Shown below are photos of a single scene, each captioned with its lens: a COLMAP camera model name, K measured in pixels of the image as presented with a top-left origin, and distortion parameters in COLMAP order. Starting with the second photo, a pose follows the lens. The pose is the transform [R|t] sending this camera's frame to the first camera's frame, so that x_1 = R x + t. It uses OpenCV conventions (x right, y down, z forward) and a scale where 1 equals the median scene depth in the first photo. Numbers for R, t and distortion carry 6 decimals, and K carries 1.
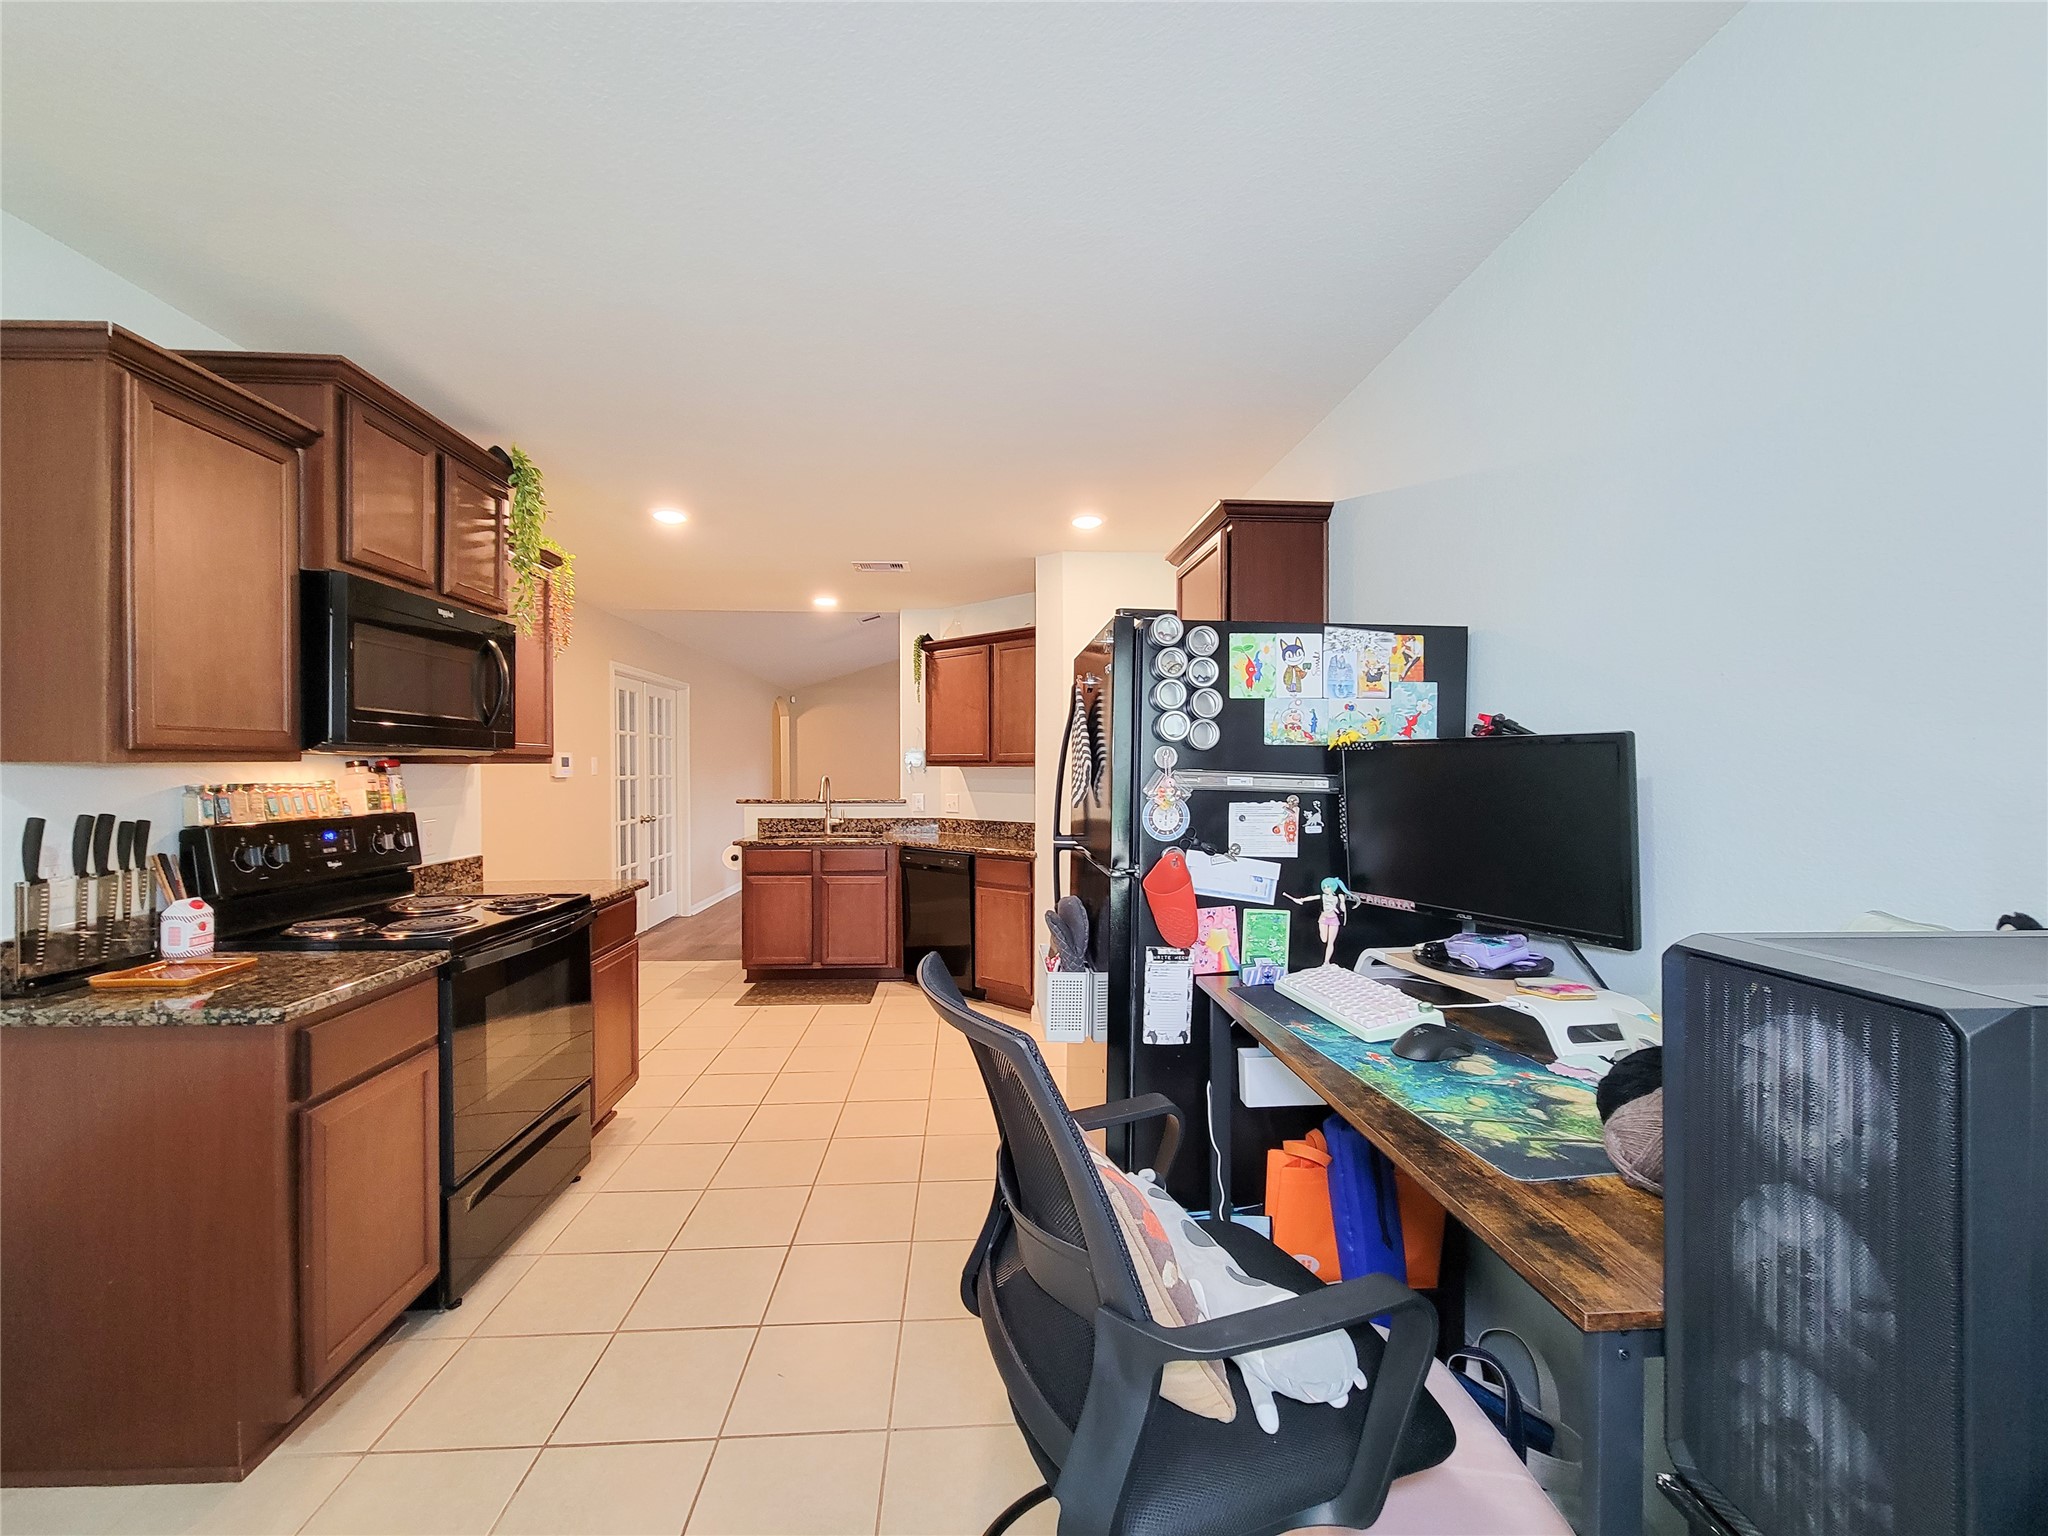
lens RADIAL K [[844.6, 0, 1023.3], [0, 844.6, 770.4], [0, 0, 1]] dist [0.005187, -0.004510]
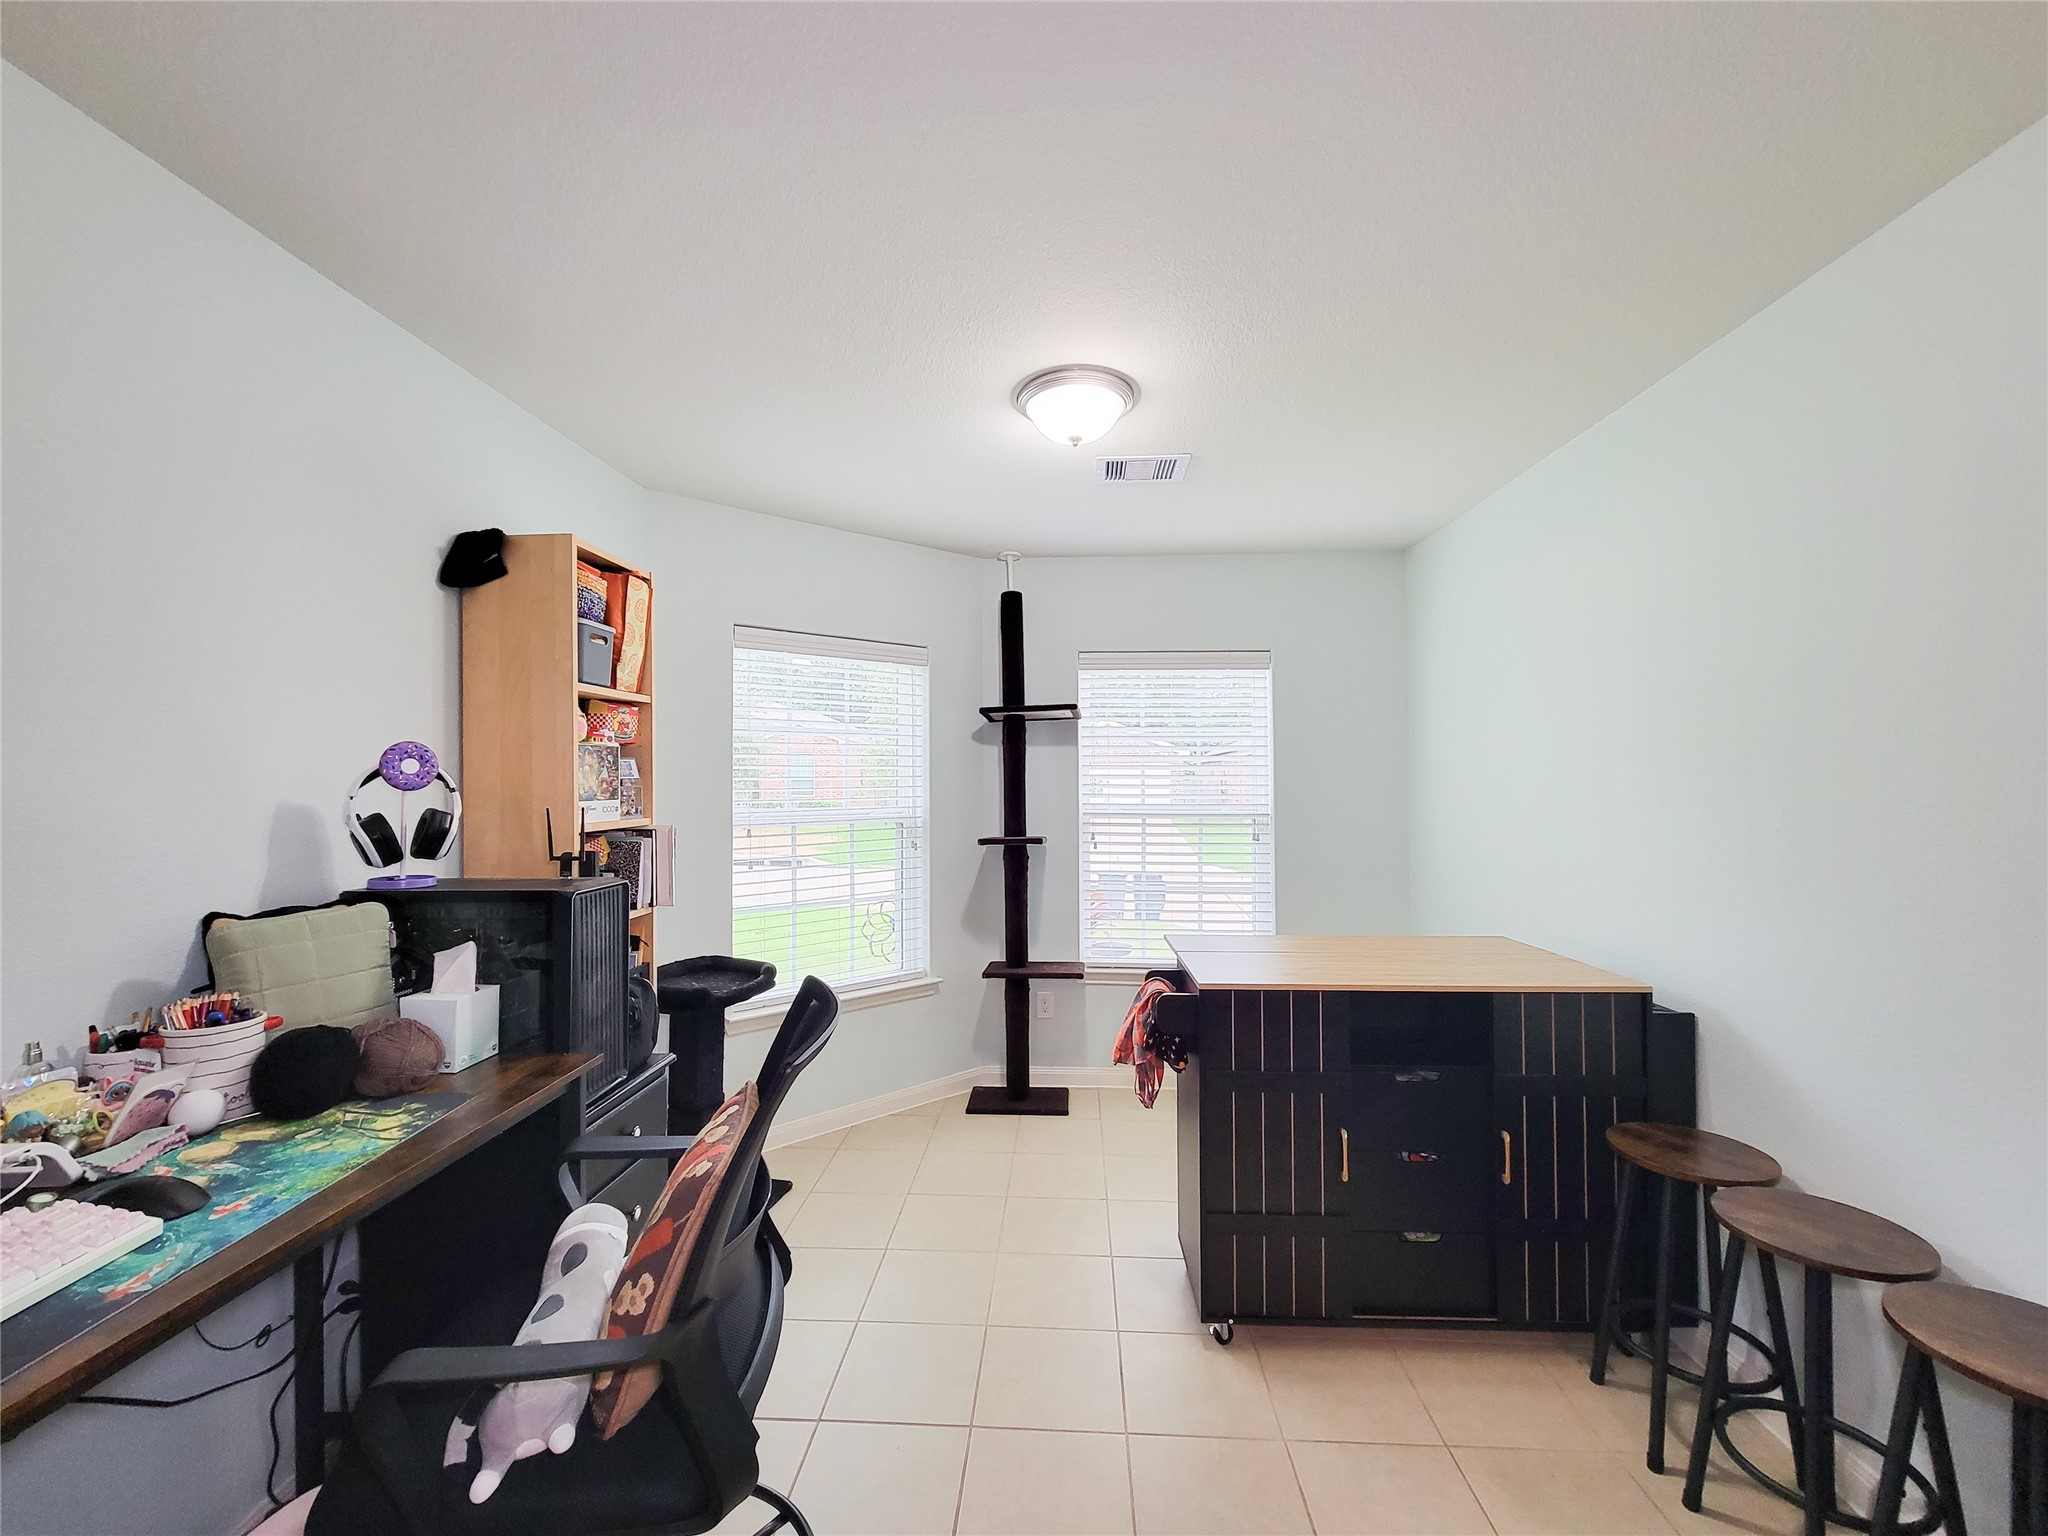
lens RADIAL K [[844.6, 0, 1031.2], [0, 844.6, 784.0], [0, 0, 1]] dist [0.005187, -0.004510]
pose [[-0.992728, 0.006404, 0.120209, -0.202448], [0.007081, 0.999961, 0.005206, -0.024979], [-0.120171, 0.006020, -0.992735, 0.826742]]
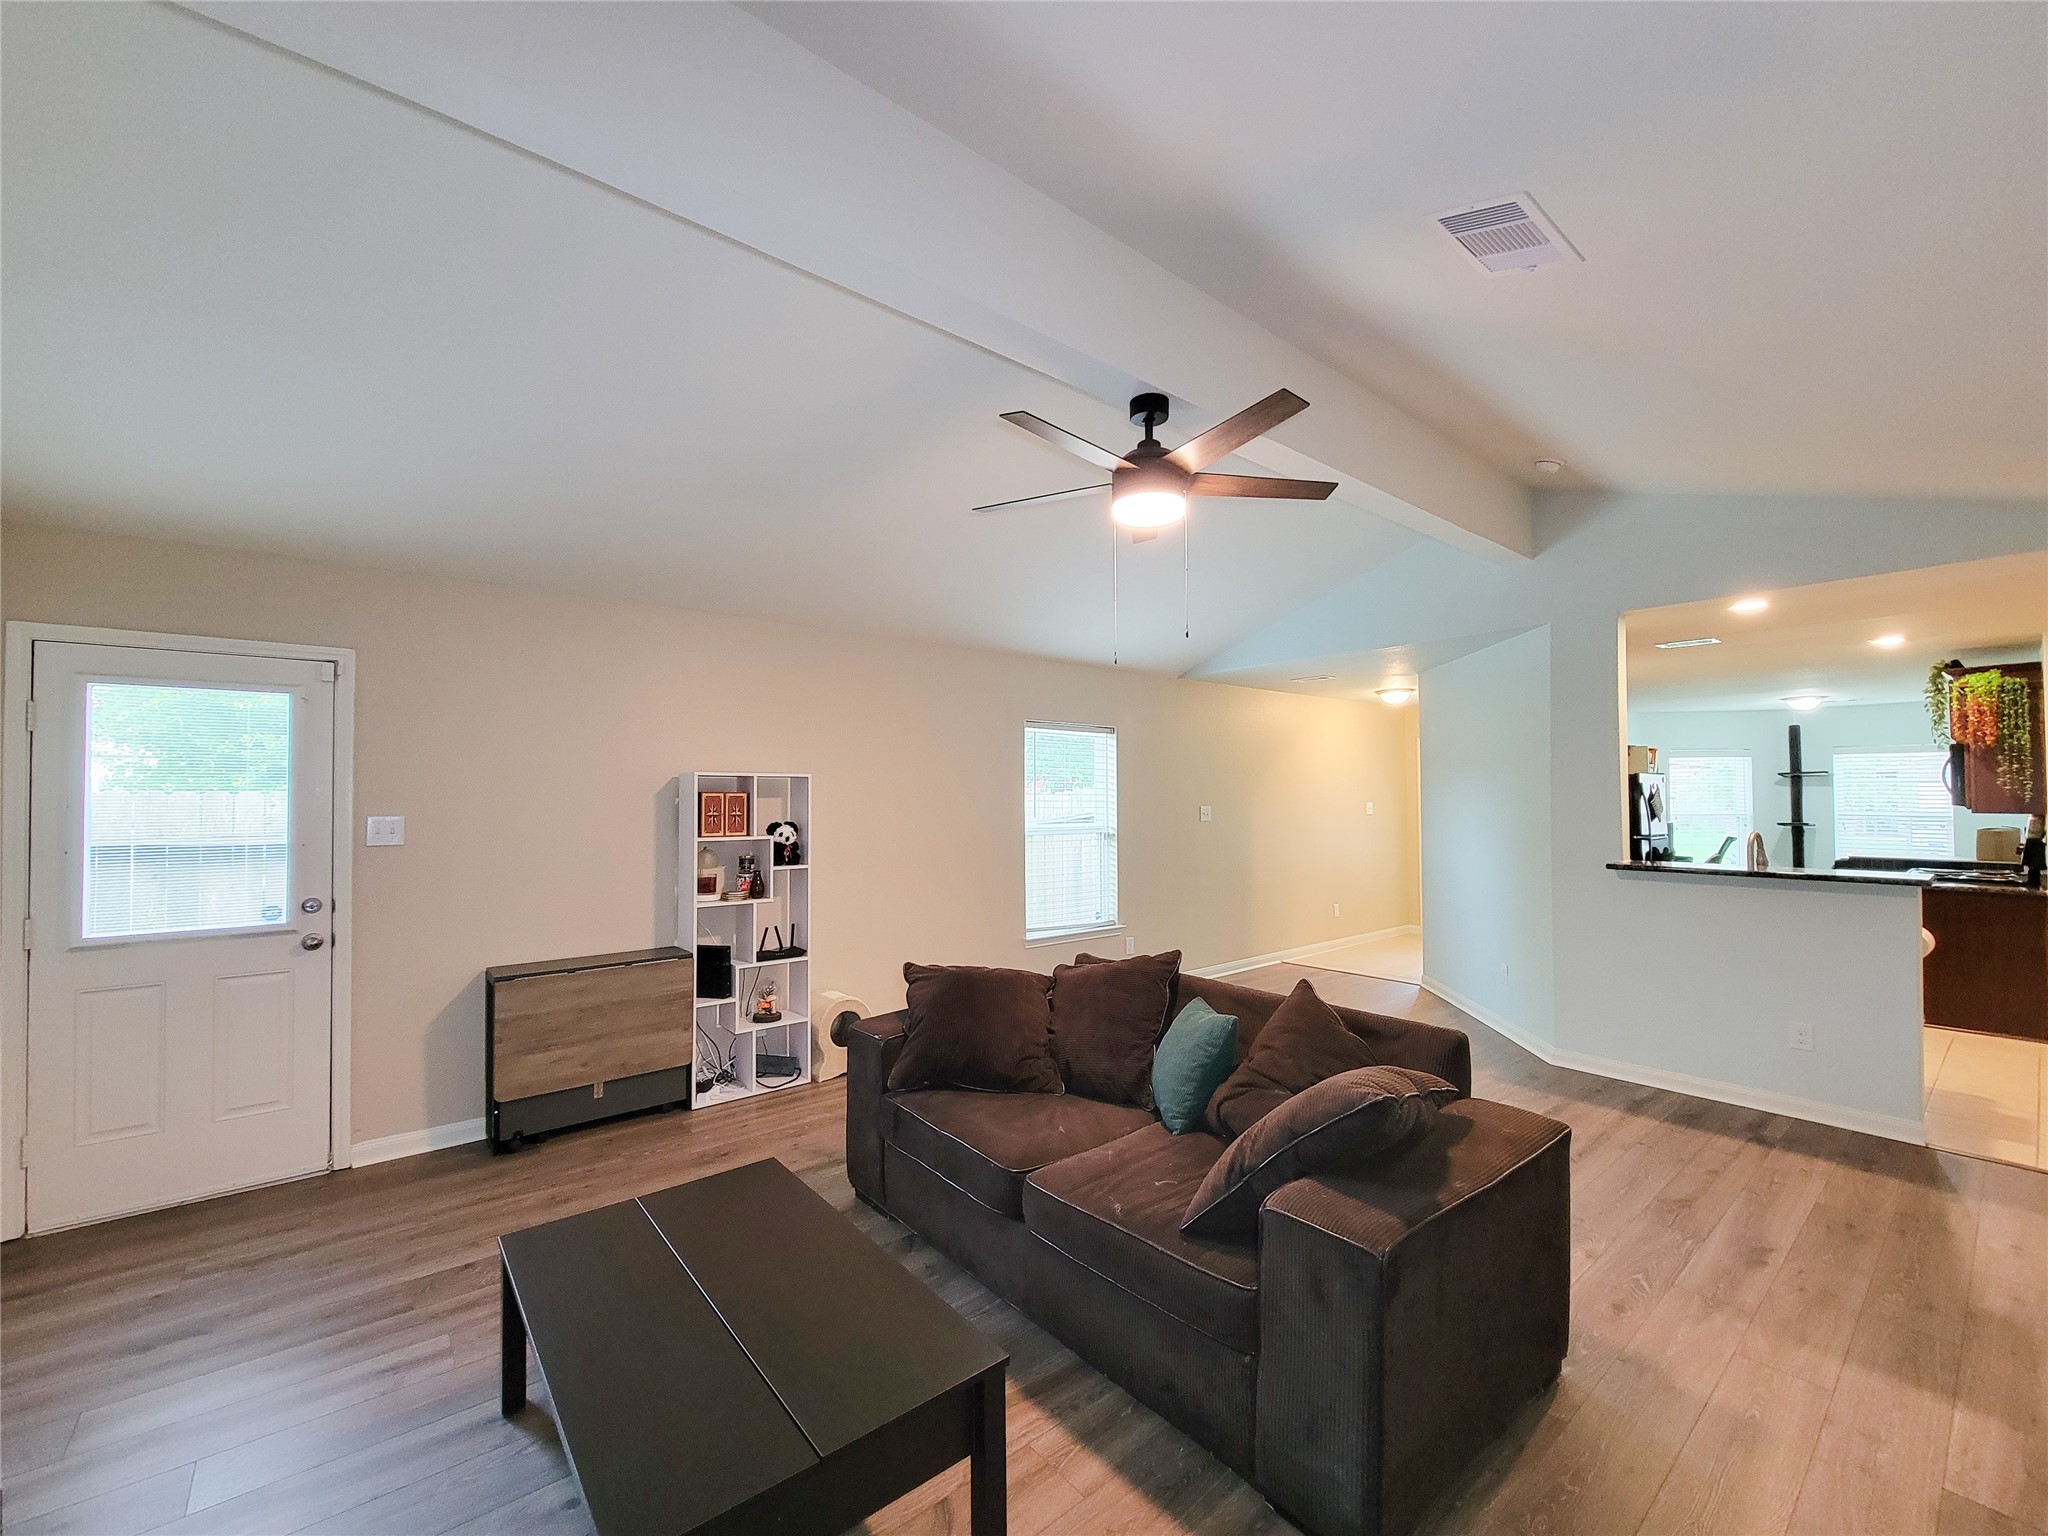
lens RADIAL K [[844.6, 0, 1021.2], [0, 844.6, 773.8], [0, 0, 1]] dist [0.005187, -0.004510]
pose [[-0.588569, 0.022694, 0.808129, -0.957830], [0.007635, 0.999717, -0.022514, -0.081108], [-0.808411, -0.007081, -0.588576, 4.148360]]
